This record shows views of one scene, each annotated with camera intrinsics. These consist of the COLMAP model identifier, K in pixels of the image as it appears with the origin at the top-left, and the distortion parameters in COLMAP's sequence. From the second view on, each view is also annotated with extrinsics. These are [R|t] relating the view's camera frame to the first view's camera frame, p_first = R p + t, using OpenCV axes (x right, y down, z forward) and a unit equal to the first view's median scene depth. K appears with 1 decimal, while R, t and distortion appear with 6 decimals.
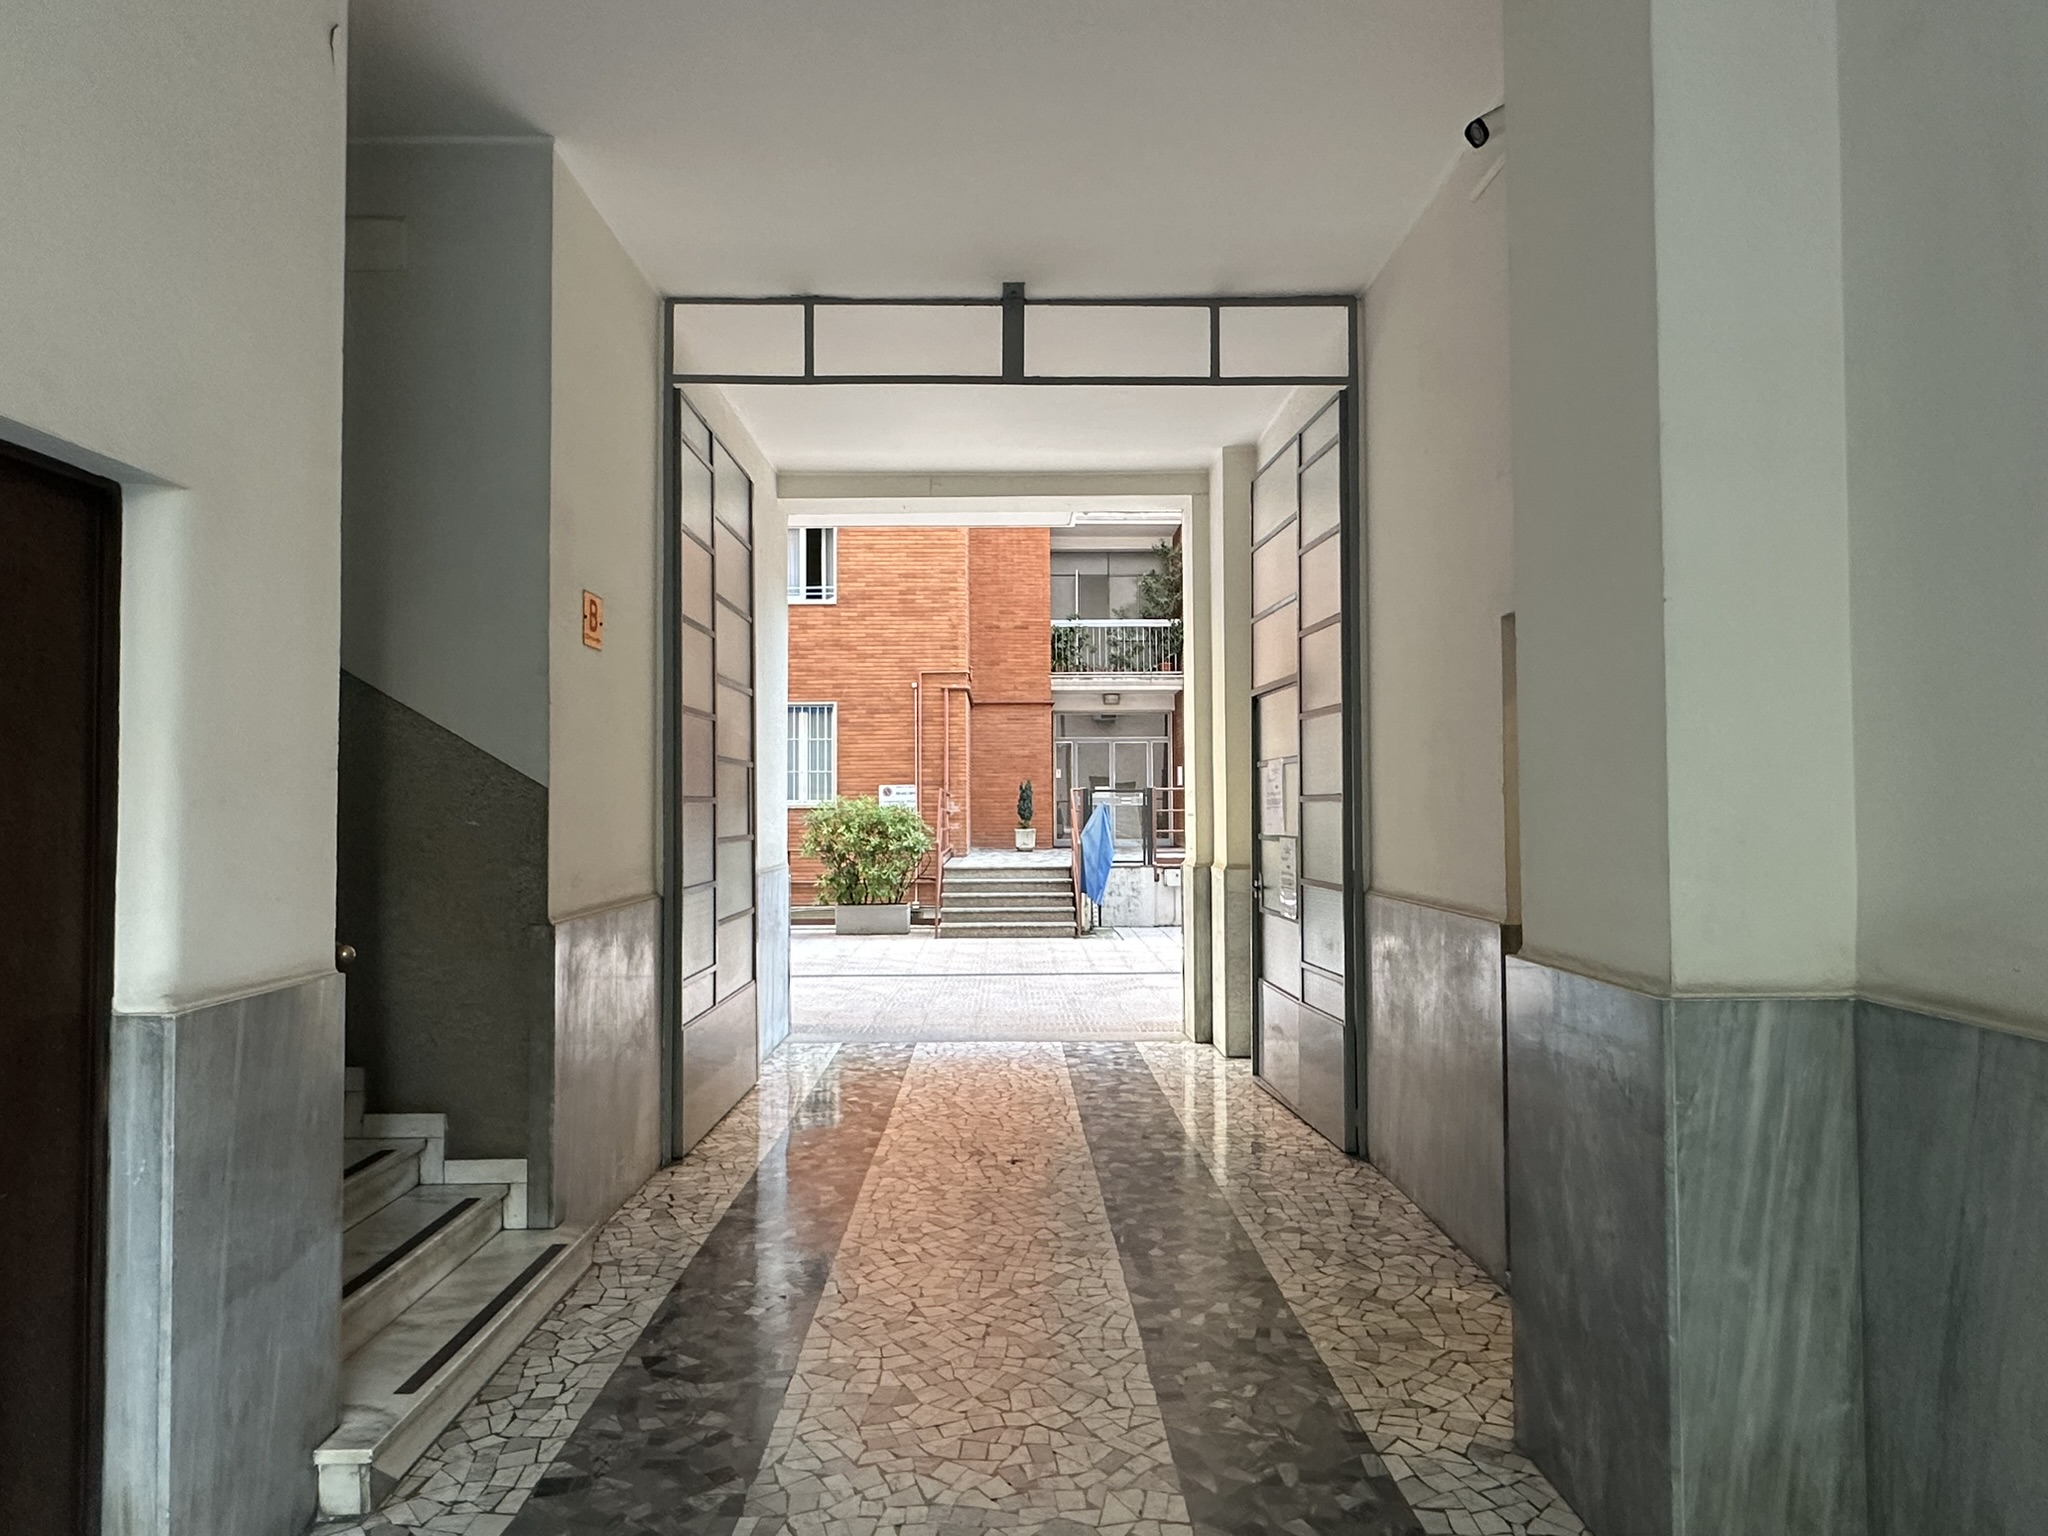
lens RADIAL K [[1209.1, 0, 1020.0], [0, 1209.1, 771.2], [0, 0, 1]] dist [-0.007975, 0.003276]
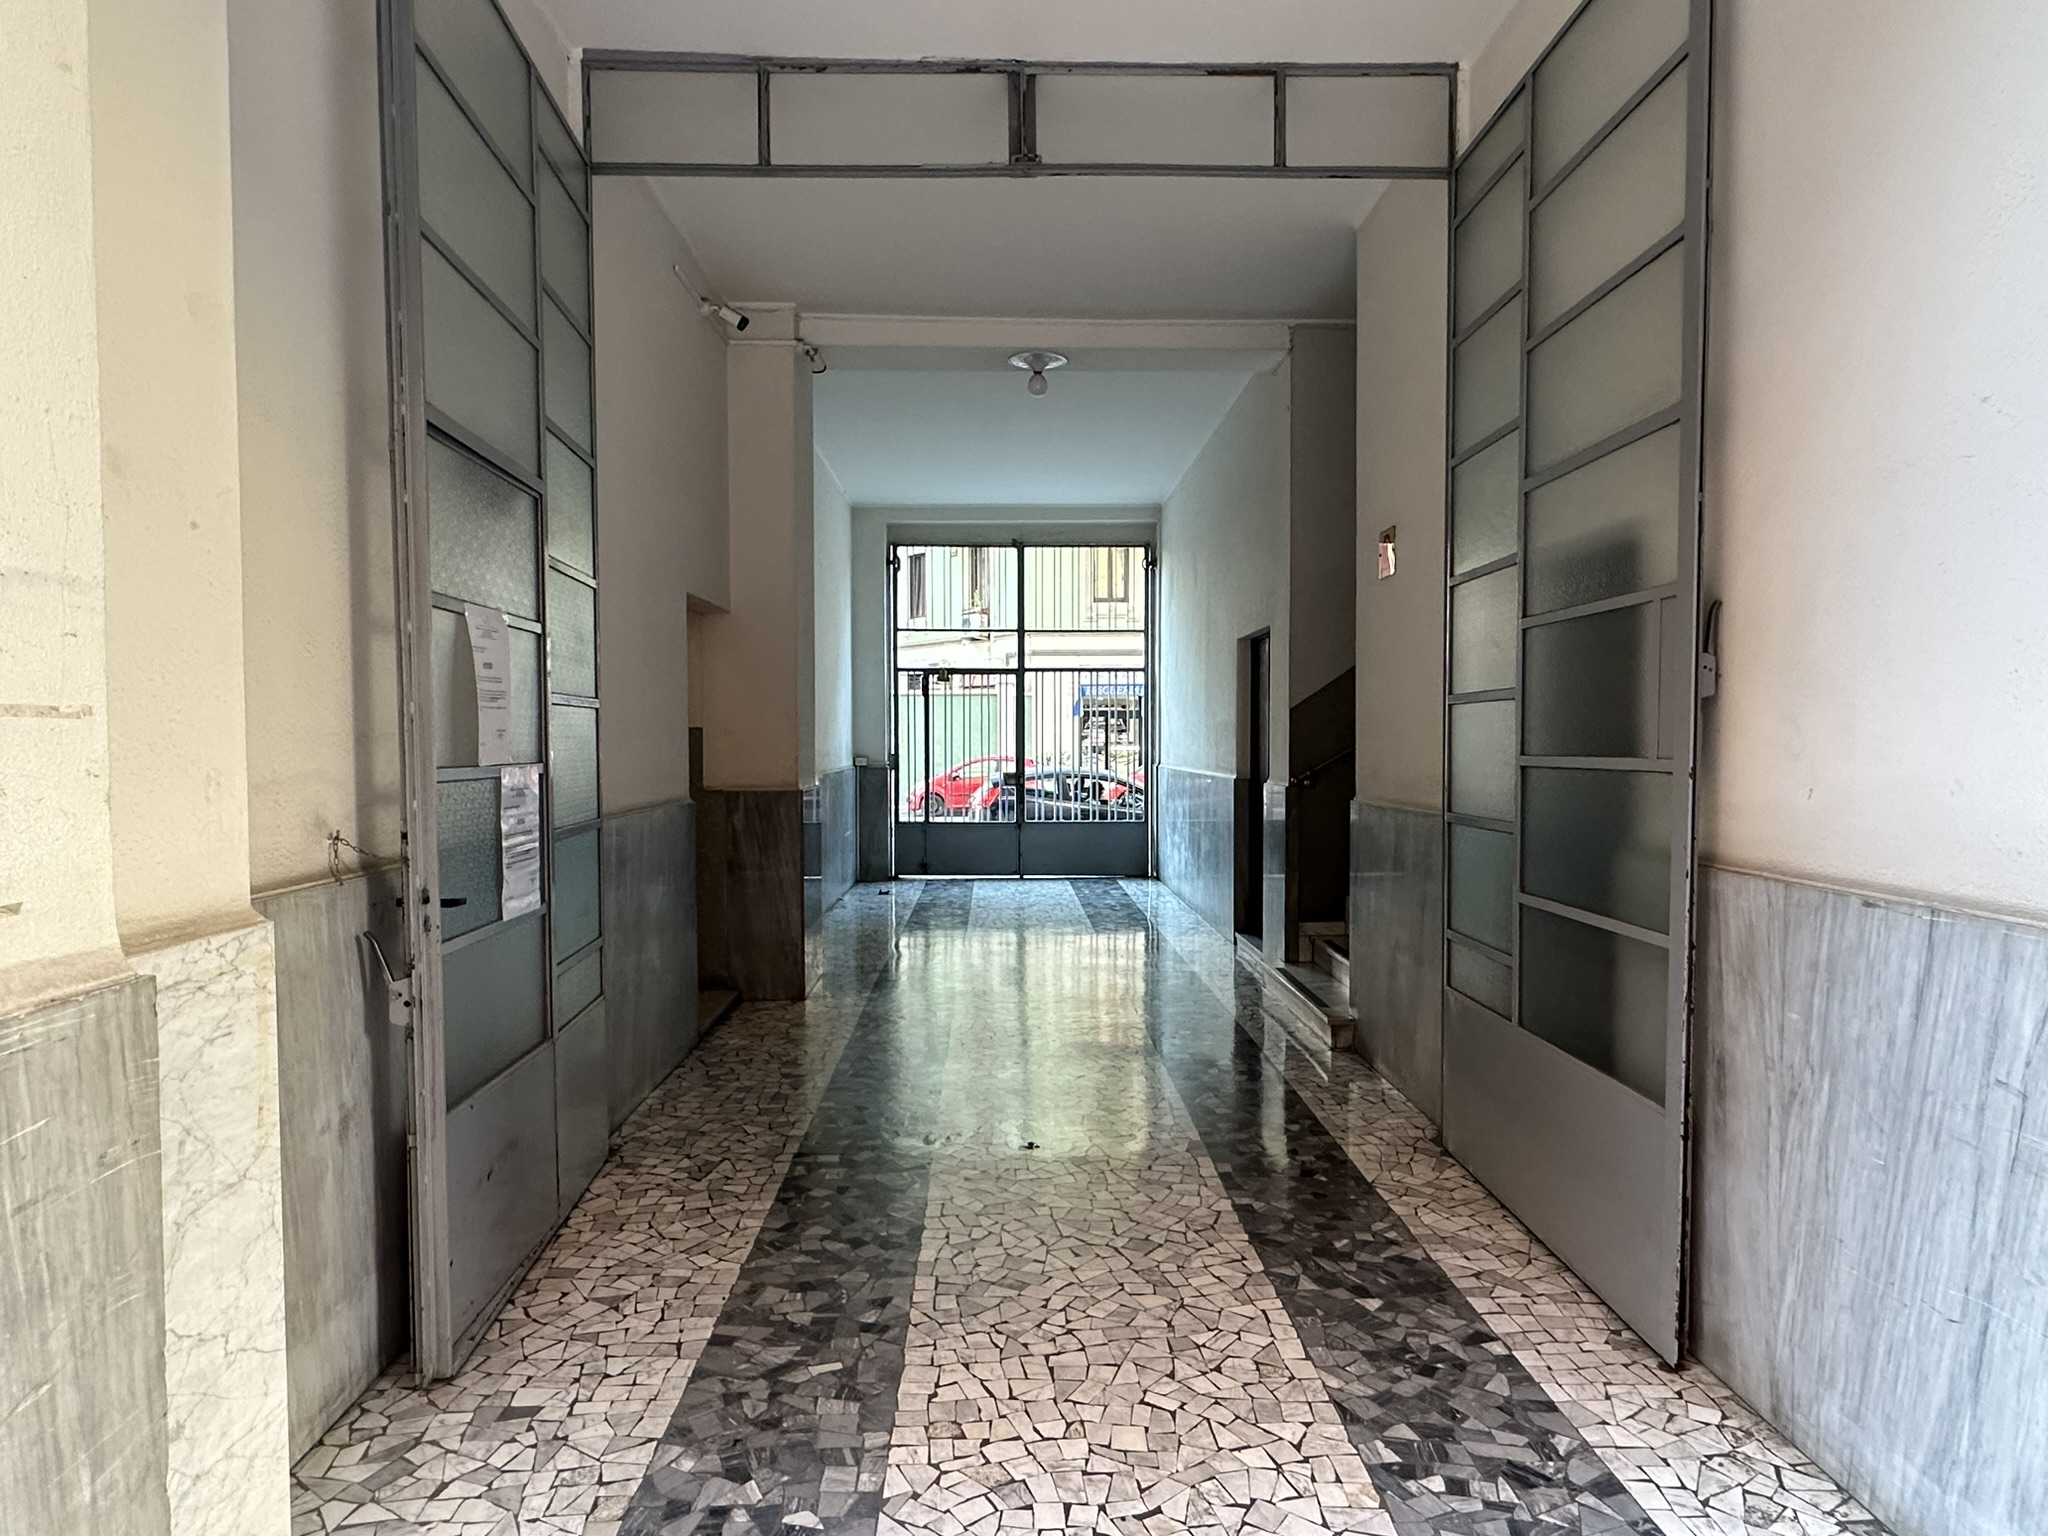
lens RADIAL K [[1209.1, 0, 1016.5], [0, 1209.1, 777.2], [0, 0, 1]] dist [-0.007975, 0.003276]
pose [[-0.999956, 0.009147, -0.001941, 0.002600], [0.009145, 0.999958, 0.001031, 0.055767], [0.001950, 0.001013, -0.999998, 1.402425]]
